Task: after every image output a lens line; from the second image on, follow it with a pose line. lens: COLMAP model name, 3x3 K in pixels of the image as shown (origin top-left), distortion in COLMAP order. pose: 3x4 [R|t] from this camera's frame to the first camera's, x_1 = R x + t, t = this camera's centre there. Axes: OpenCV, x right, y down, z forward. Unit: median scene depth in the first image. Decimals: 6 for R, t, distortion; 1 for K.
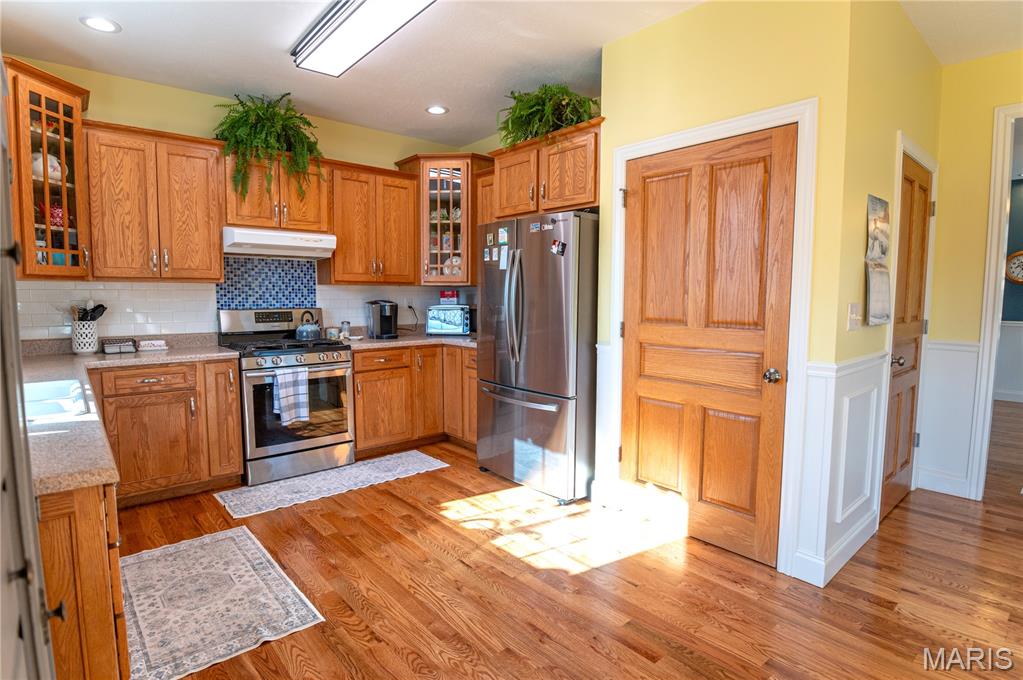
lens RADIAL K [[513.0, 0, 511.5], [0, 513.0, 337.4], [0, 0, 1]] dist [-0.026964, -0.000338]
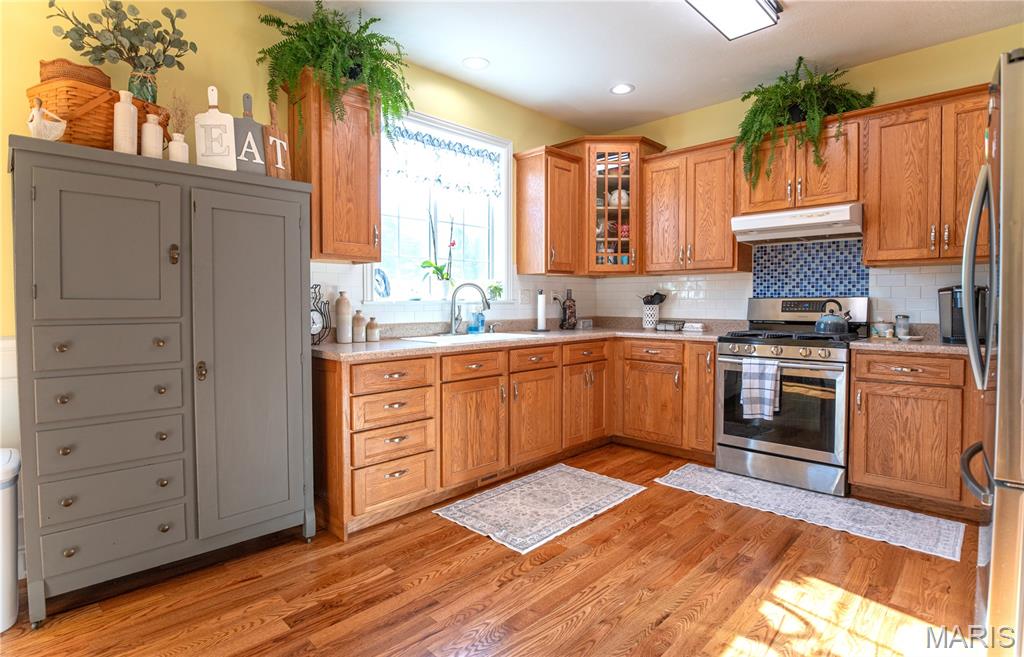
lens RADIAL K [[507.3, 0, 524.6], [0, 507.3, 315.6], [0, 0, 1]] dist [-0.030015, -0.000903]
pose [[0.093065, 0.021327, -0.995432, 0.437181], [-0.078667, 0.996803, 0.014002, 0.003152], [0.992547, 0.077005, 0.094445, 0.496981]]
